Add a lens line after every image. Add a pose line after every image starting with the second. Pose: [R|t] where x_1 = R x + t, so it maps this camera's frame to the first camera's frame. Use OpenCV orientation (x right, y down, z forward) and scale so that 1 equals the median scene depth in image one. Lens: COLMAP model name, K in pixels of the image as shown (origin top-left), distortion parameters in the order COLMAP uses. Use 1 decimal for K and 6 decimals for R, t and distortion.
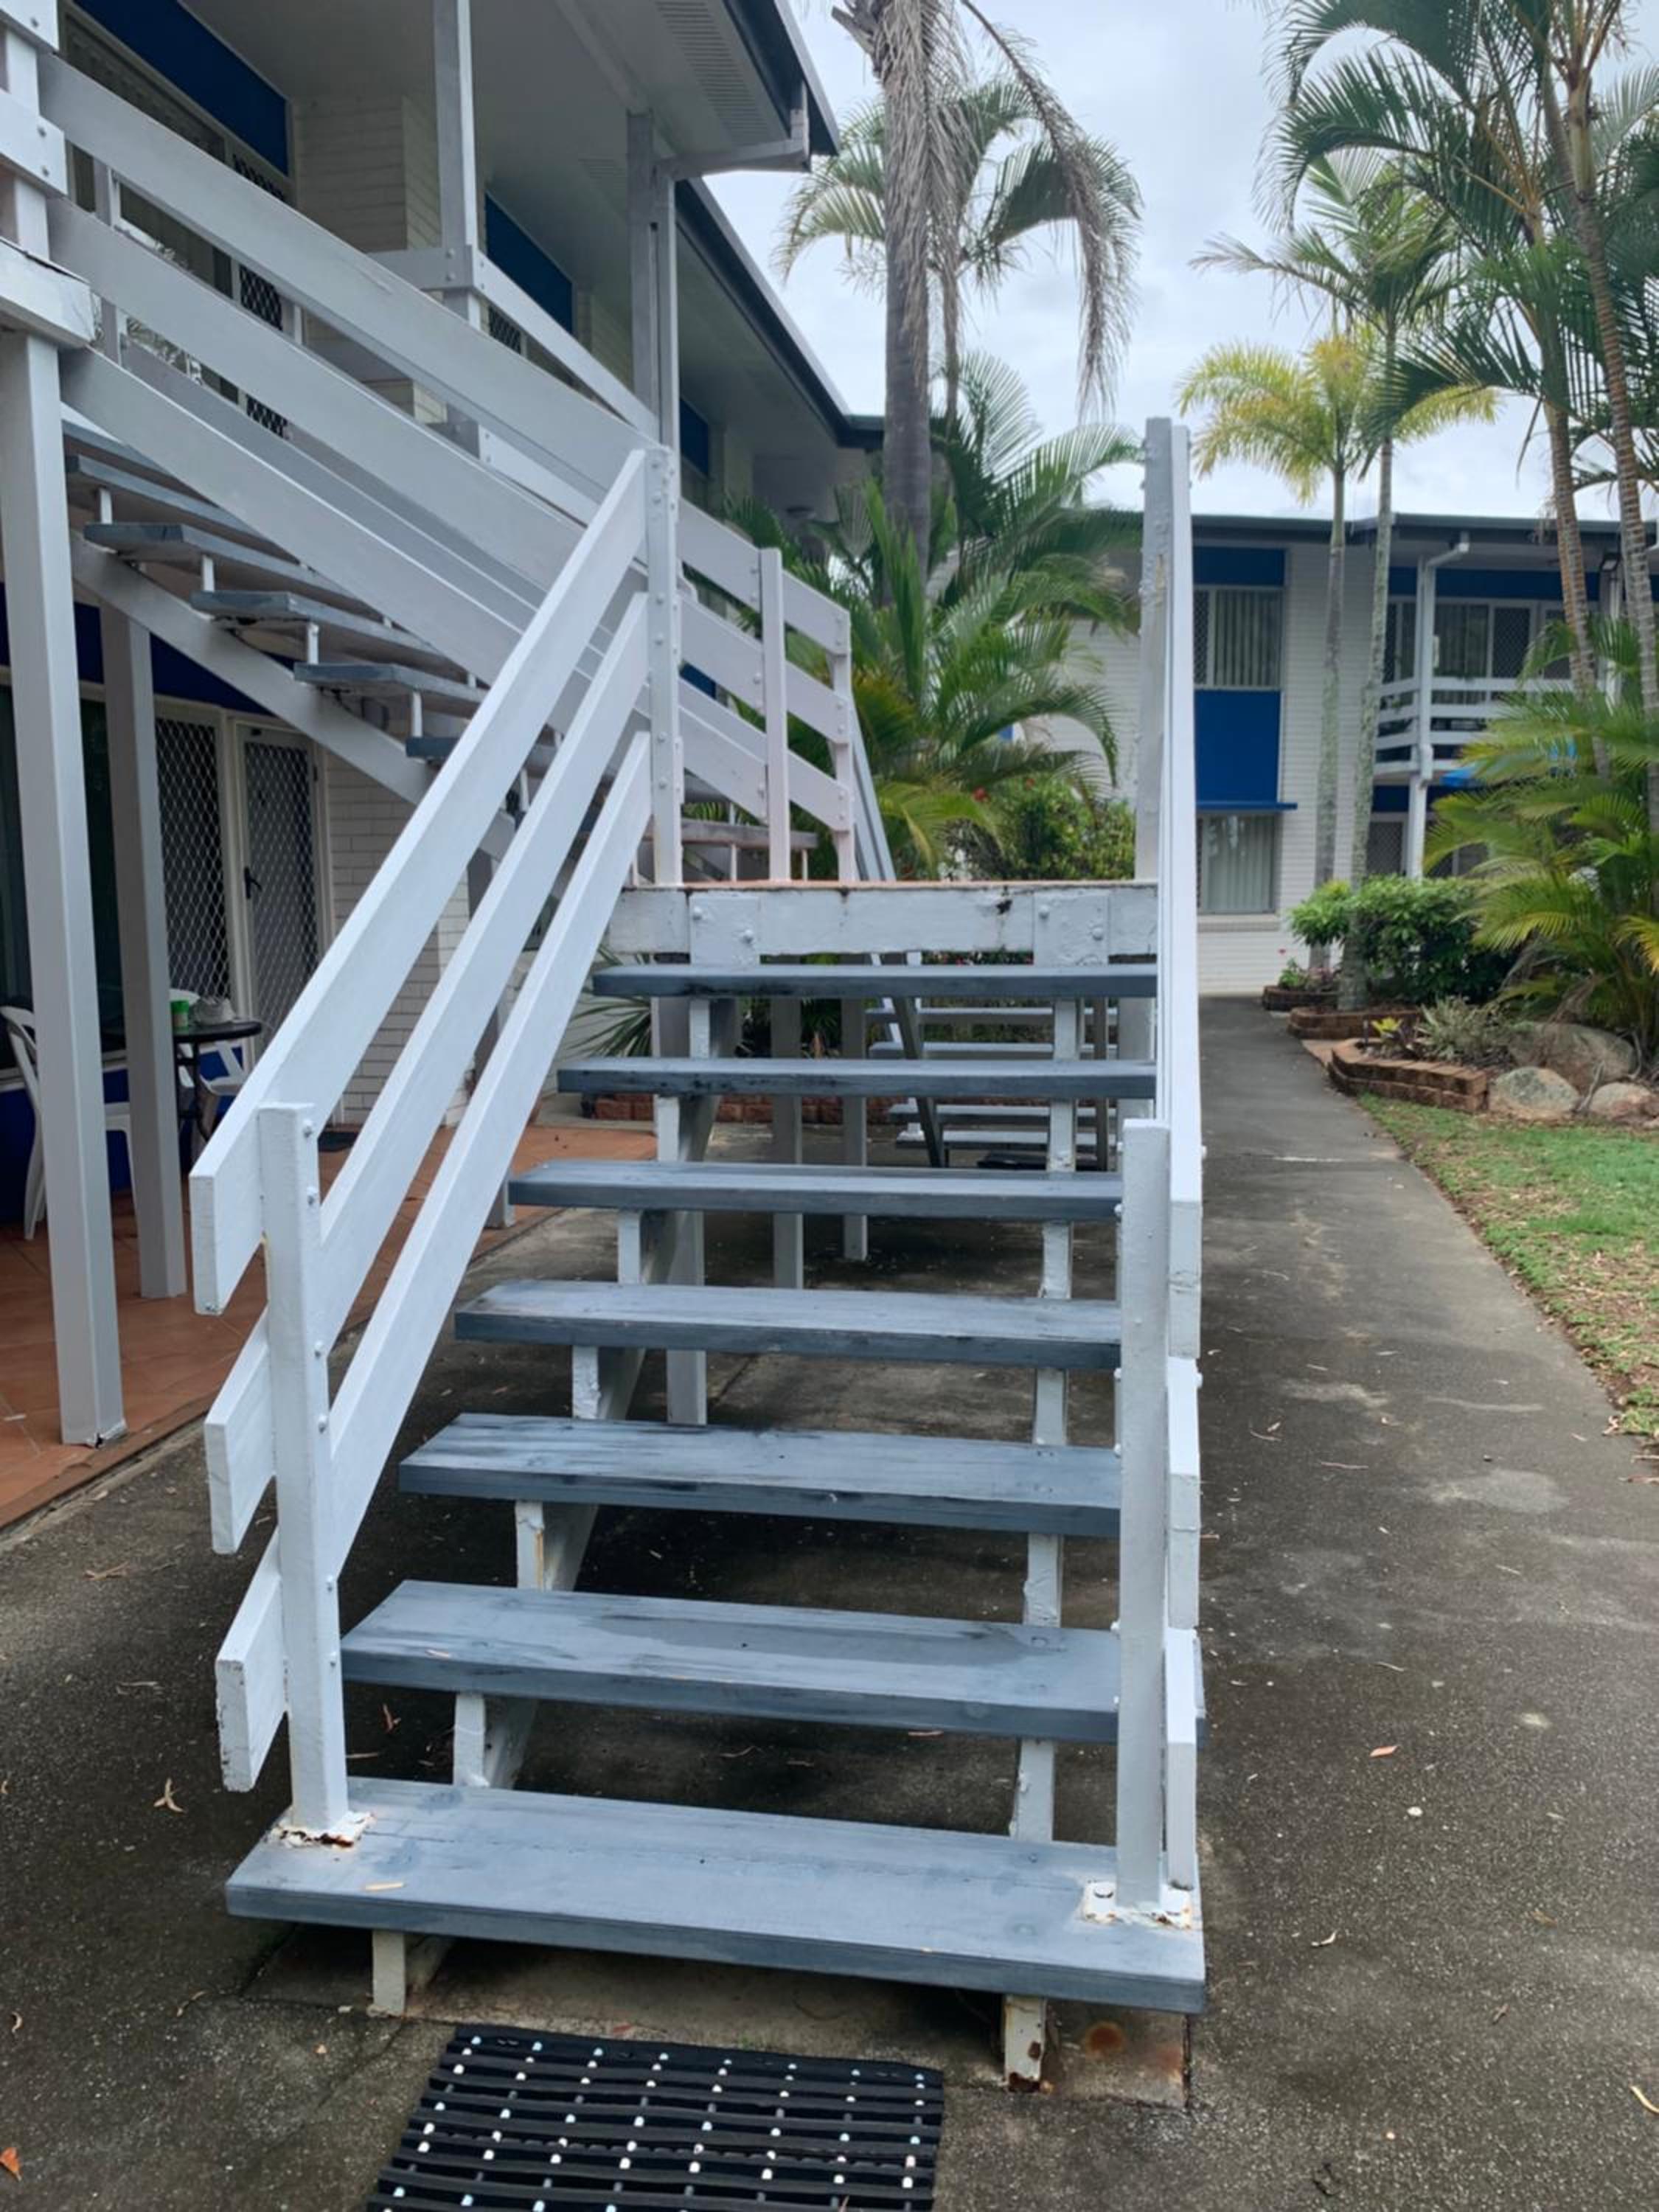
lens RADIAL K [[1727.3, 0, 834.9], [0, 1727.3, 1109.3], [0, 0, 1]] dist [-0.002236, -0.014064]
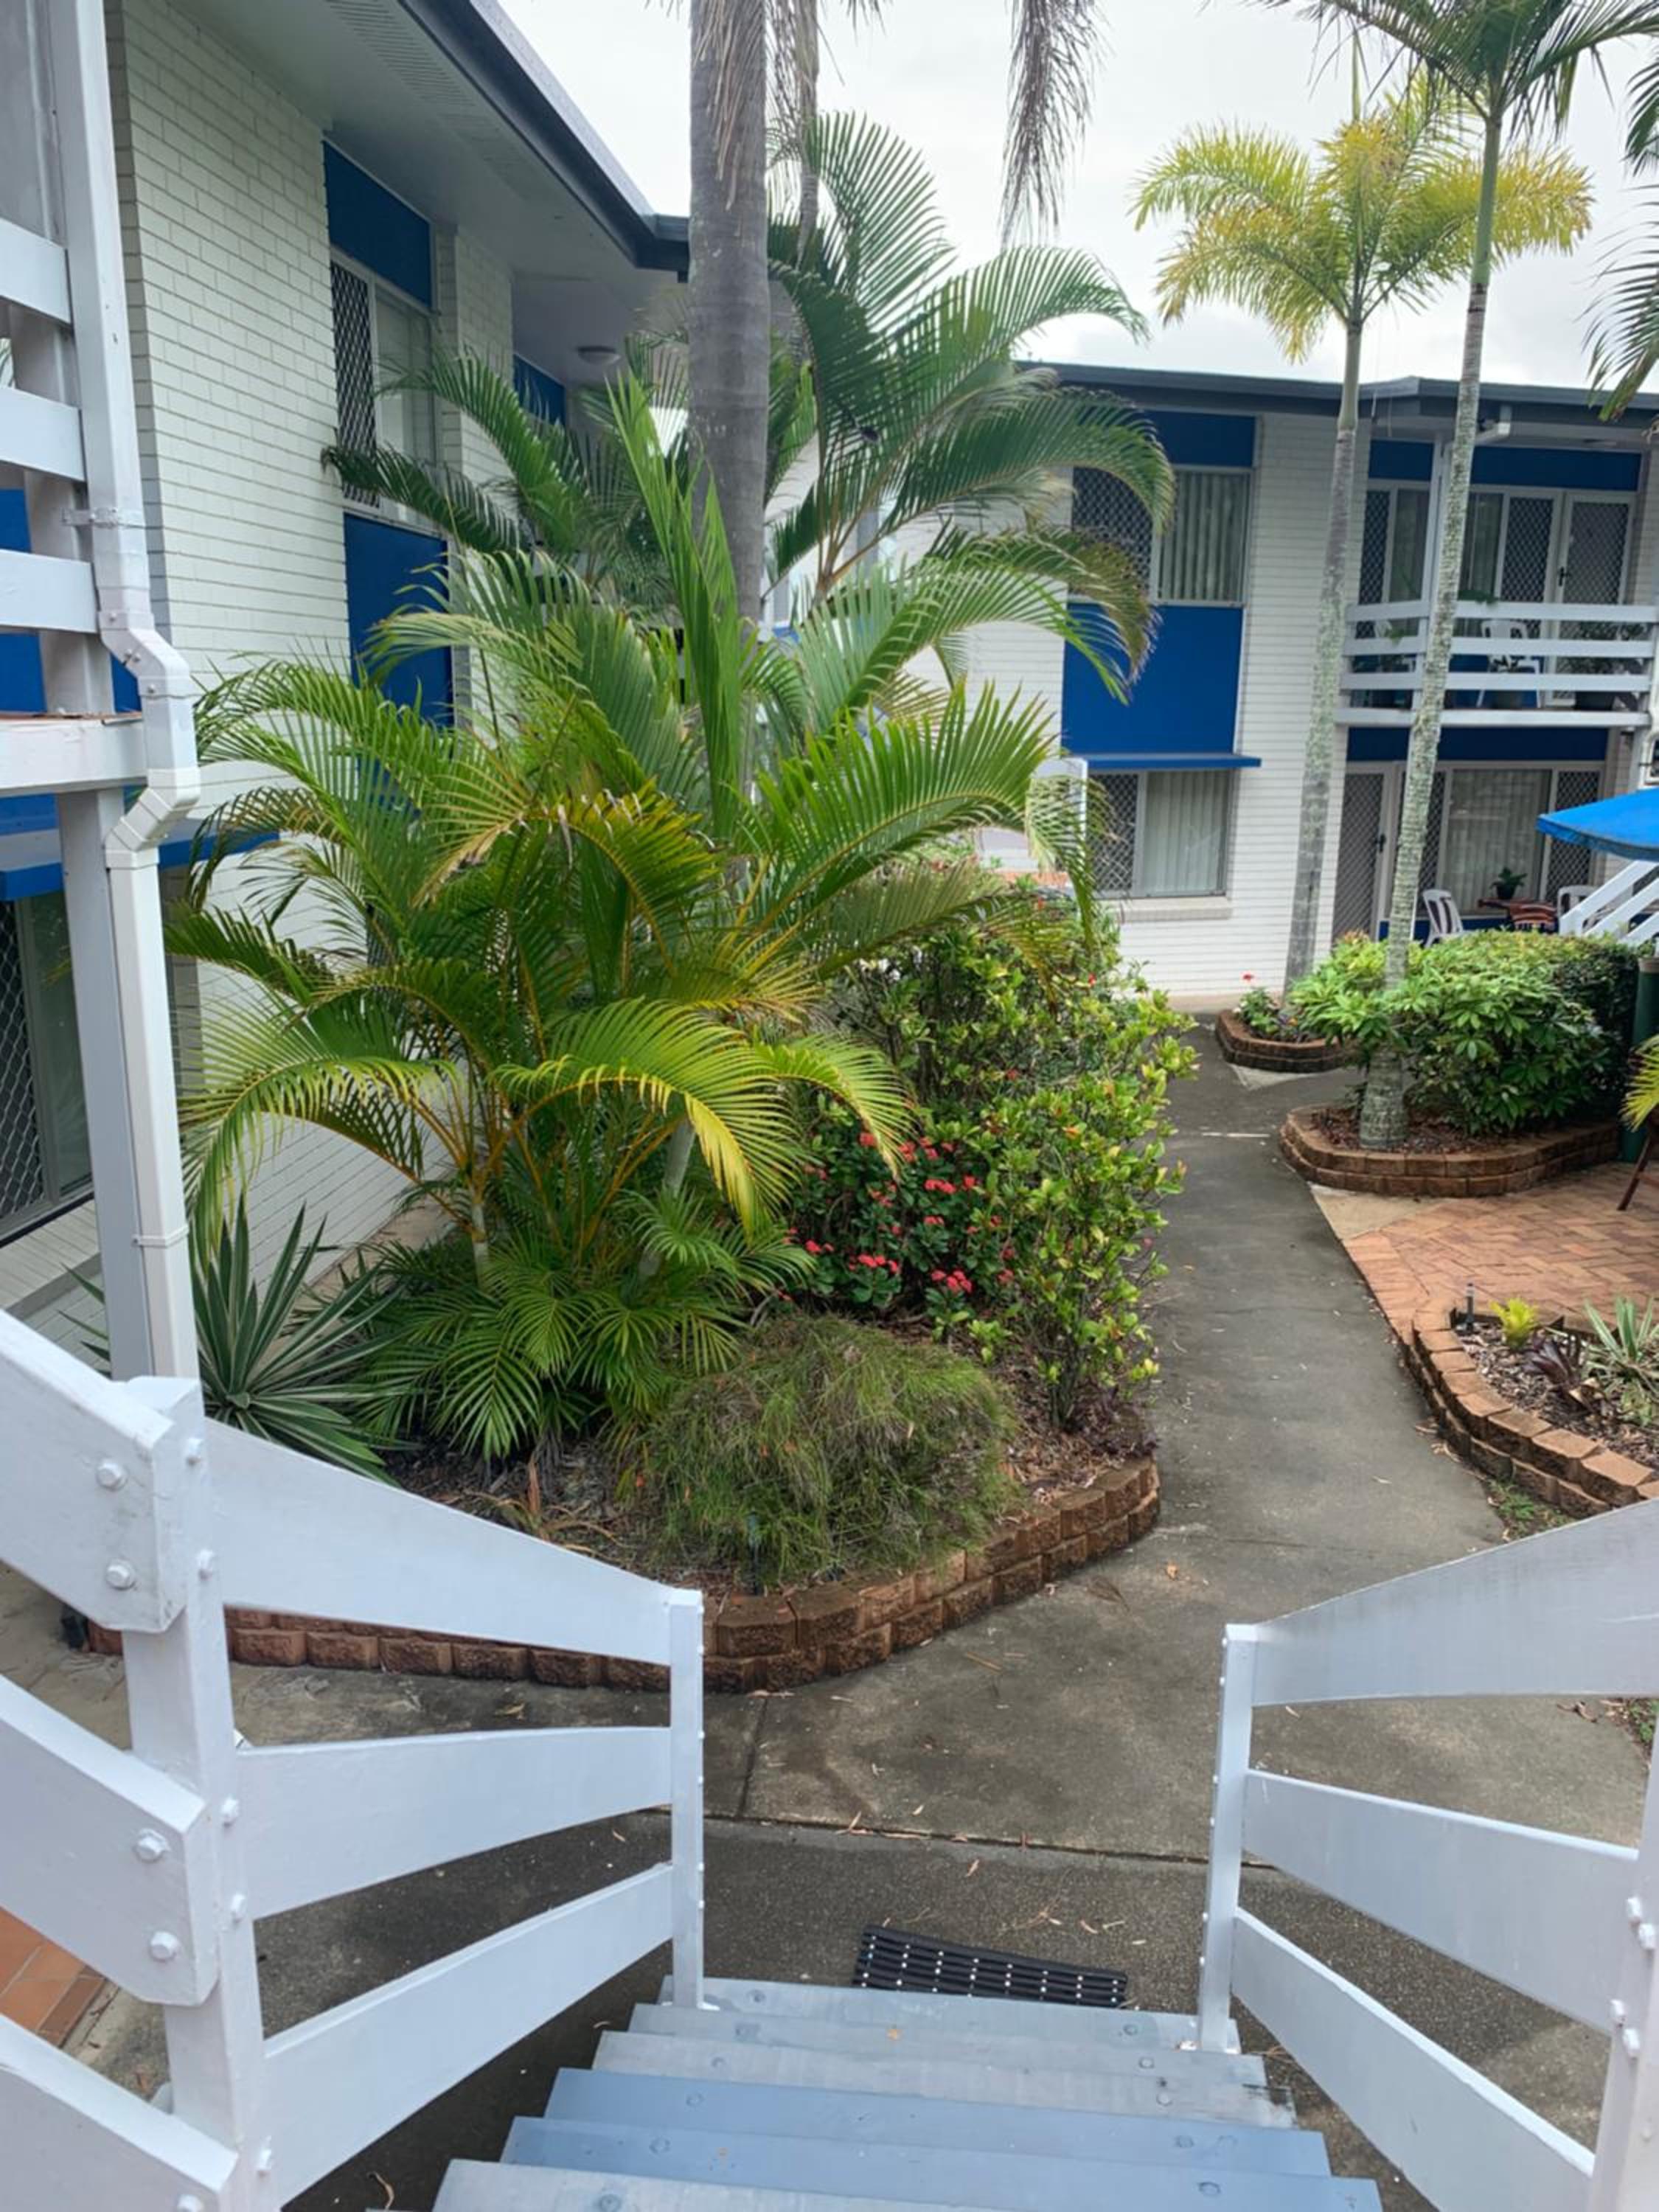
lens RADIAL K [[1727.3, 0, 834.9], [0, 1727.3, 1109.3], [0, 0, 1]] dist [-0.002236, -0.014064]
pose [[0.997049, -0.002227, 0.076731, 0.028104], [-0.005817, 0.994513, 0.104451, -0.145313], [-0.076543, -0.104589, 0.991566, 0.339003]]
